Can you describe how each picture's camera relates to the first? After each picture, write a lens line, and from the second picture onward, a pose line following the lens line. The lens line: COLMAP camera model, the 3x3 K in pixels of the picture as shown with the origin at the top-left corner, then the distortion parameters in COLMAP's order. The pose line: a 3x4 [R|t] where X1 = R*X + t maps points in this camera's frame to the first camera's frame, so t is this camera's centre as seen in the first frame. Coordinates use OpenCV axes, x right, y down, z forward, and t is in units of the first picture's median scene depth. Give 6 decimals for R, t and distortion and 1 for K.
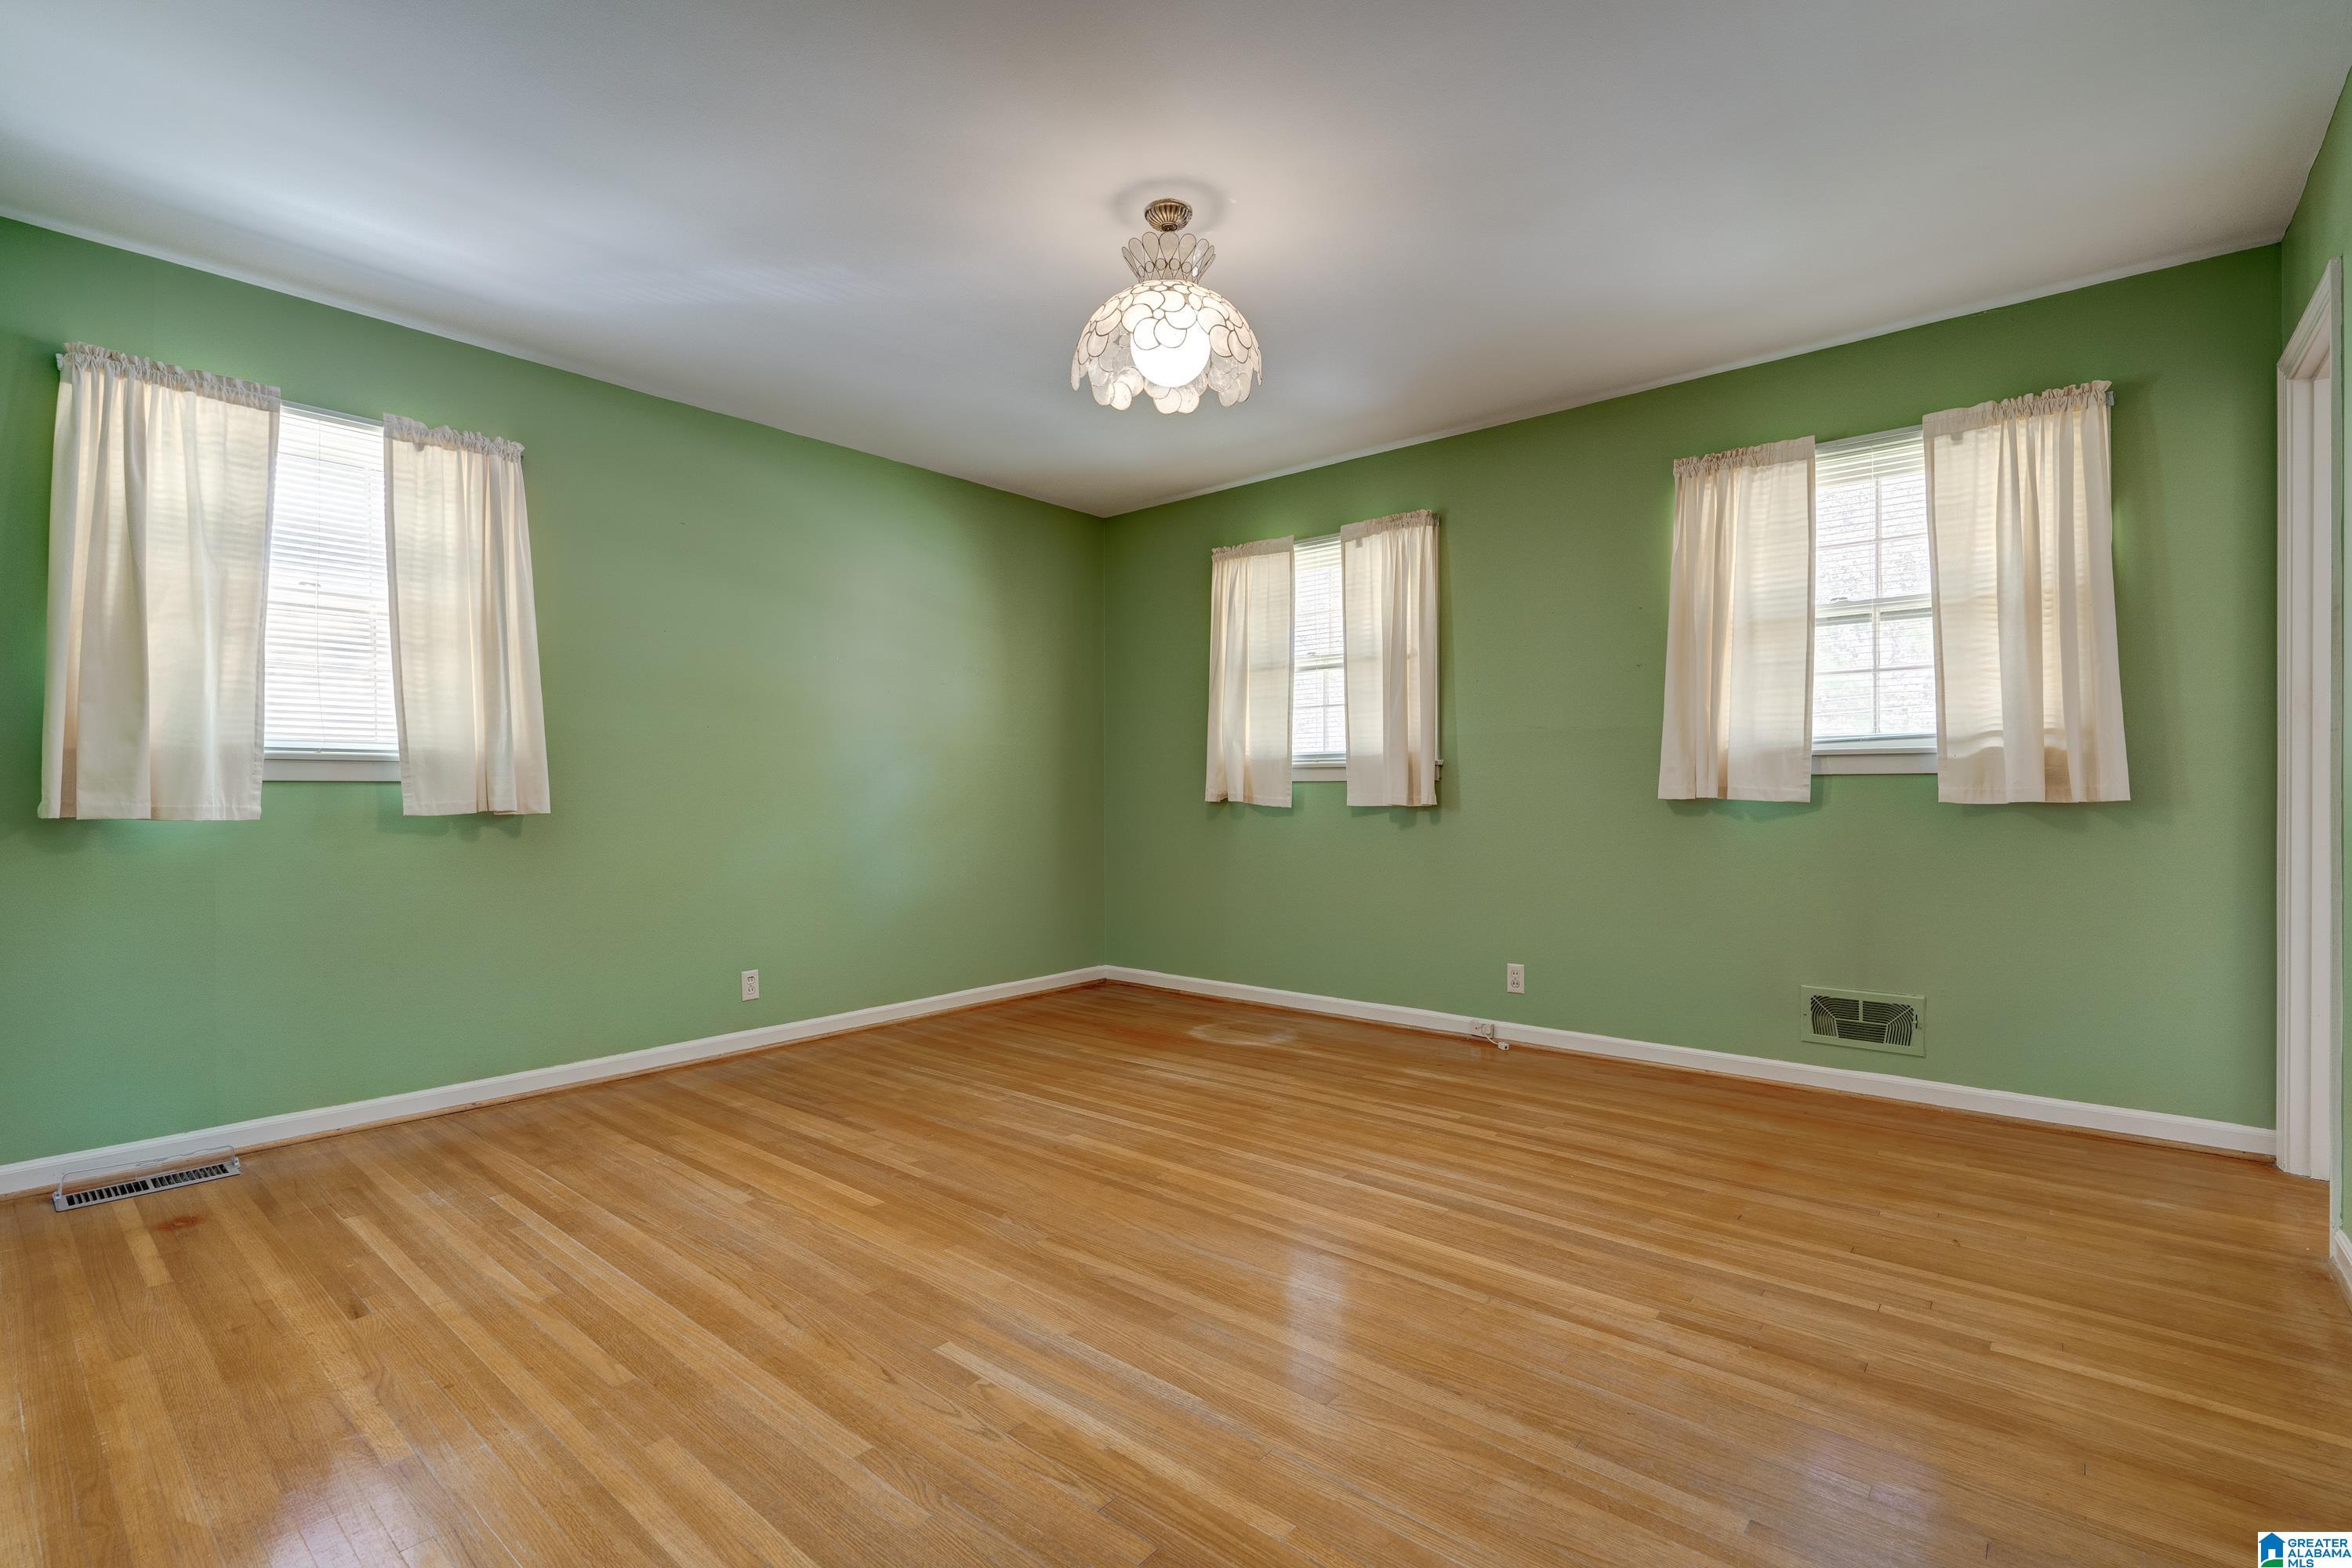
lens RADIAL K [[1062.9, 0, 1176.0], [0, 1062.9, 784.0], [0, 0, 1]] dist [0.001570, 0.000092]
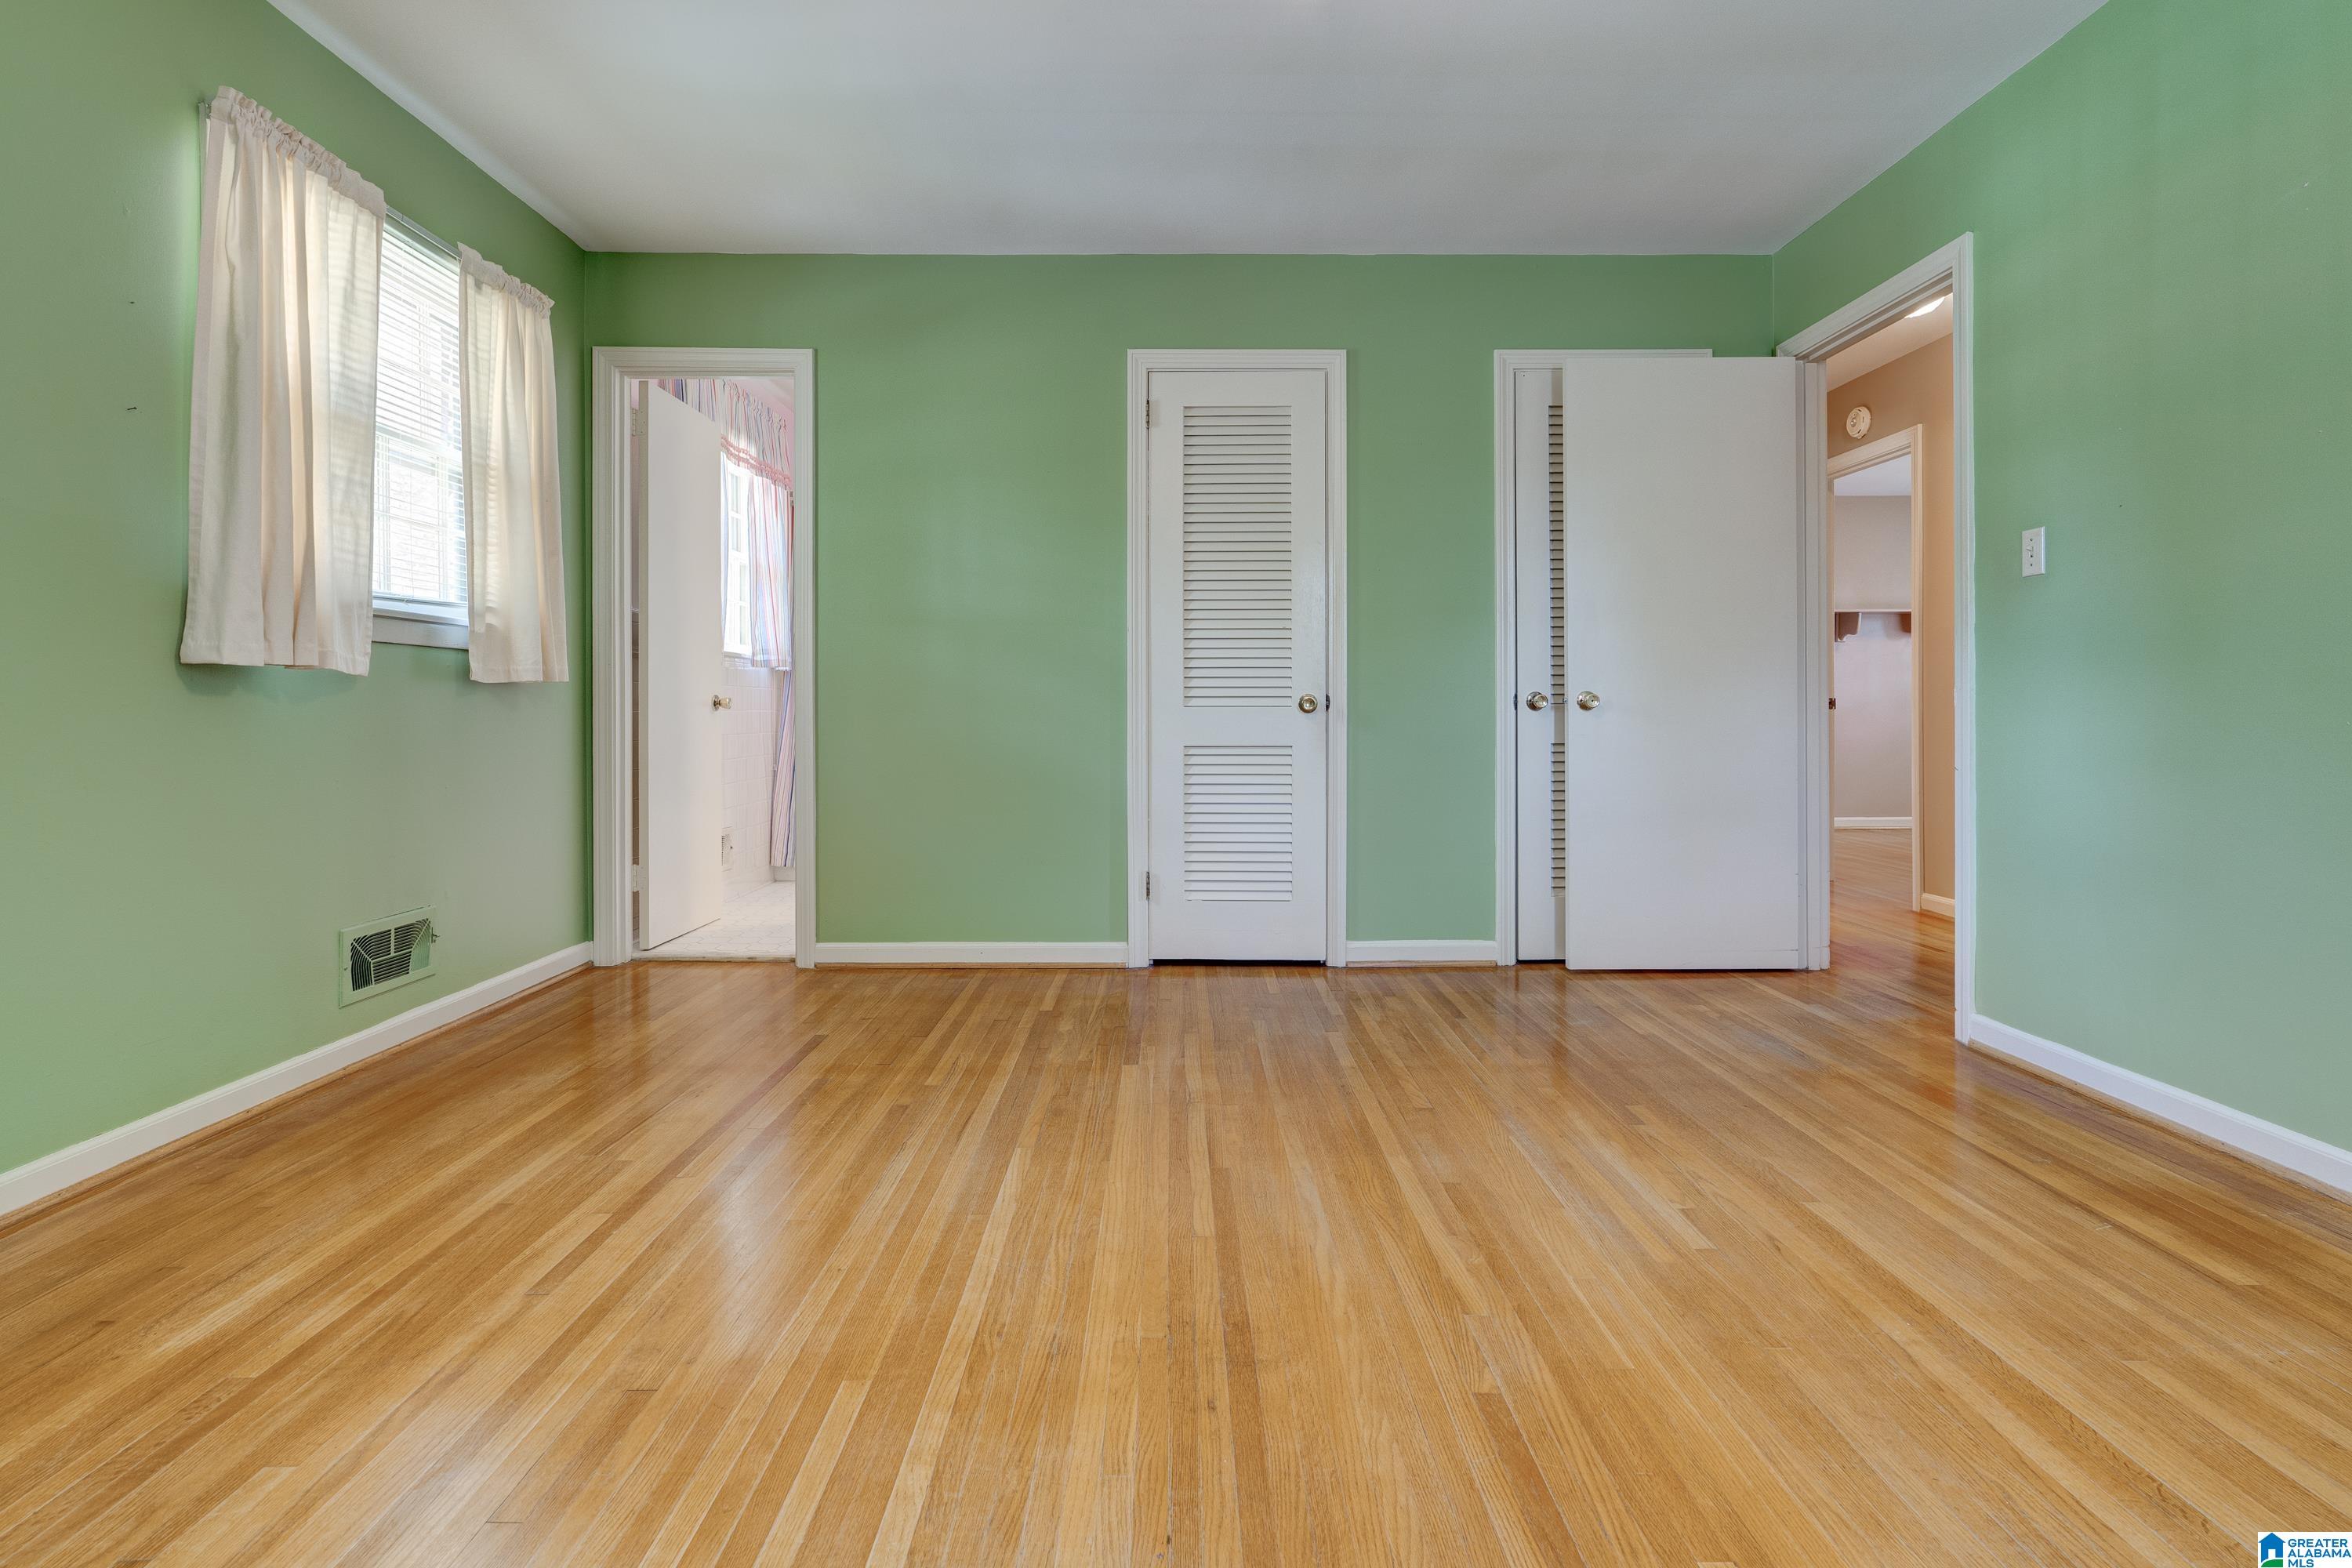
lens RADIAL K [[1092.2, 0, 1174.8], [0, 1092.2, 709.8], [0, 0, 1]] dist [0.000151, -0.000023]
pose [[-0.650304, 0.006632, 0.759645, -0.443057], [-0.001094, 0.999953, -0.009666, 0.059993], [-0.759673, -0.007117, -0.650266, 1.360031]]
